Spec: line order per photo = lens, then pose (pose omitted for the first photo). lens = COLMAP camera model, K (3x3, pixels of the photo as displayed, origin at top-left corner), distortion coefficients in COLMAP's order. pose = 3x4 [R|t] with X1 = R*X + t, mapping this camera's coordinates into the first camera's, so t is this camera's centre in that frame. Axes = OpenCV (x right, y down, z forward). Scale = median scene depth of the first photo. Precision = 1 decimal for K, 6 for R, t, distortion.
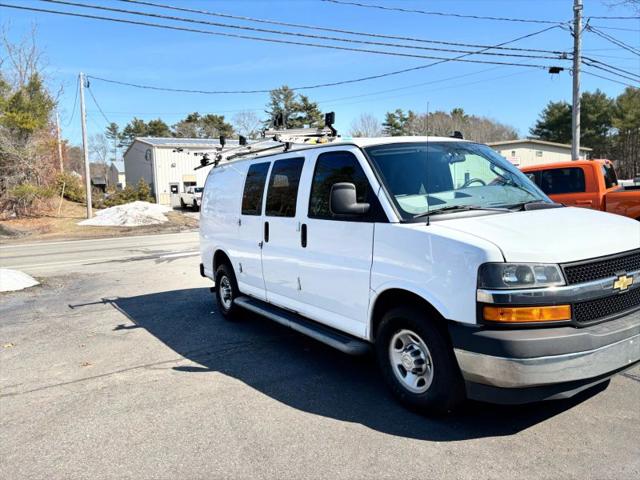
lens RADIAL K [[485.3, 0, 313.0], [0, 485.3, 234.2], [0, 0, 1]] dist [0.039073, -0.031920]
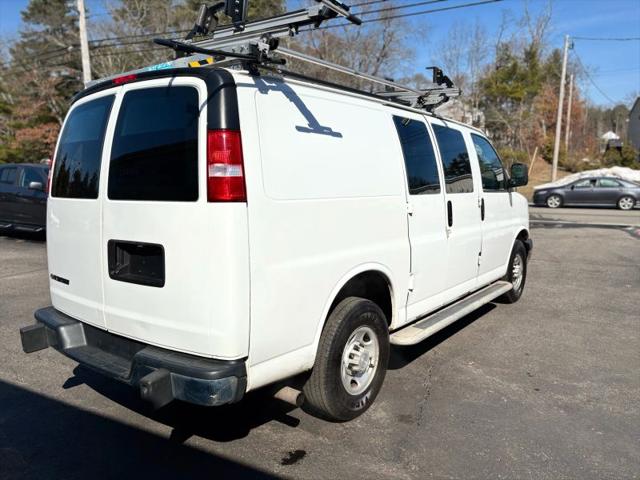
lens RADIAL K [[485.3, 0, 316.3], [0, 485.3, 240.6], [0, 0, 1]] dist [0.039073, -0.031920]
pose [[0.531976, 0.164098, -0.830707, 0.189712], [-0.087537, 0.986443, 0.138804, -0.013629], [0.842223, -0.001123, 0.539129, 0.038192]]
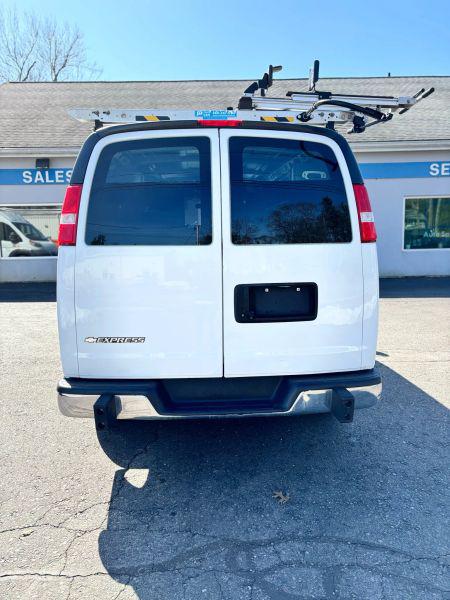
lens RADIAL K [[455.0, 0, 226.3], [0, 455.0, 299.2], [0, 0, 1]] dist [0.039073, -0.031920]
pose [[0.958100, 0.099171, -0.268718, 0.106375], [-0.074371, 0.992105, 0.100974, -0.002381], [0.276610, -0.076759, 0.957912, -0.035462]]
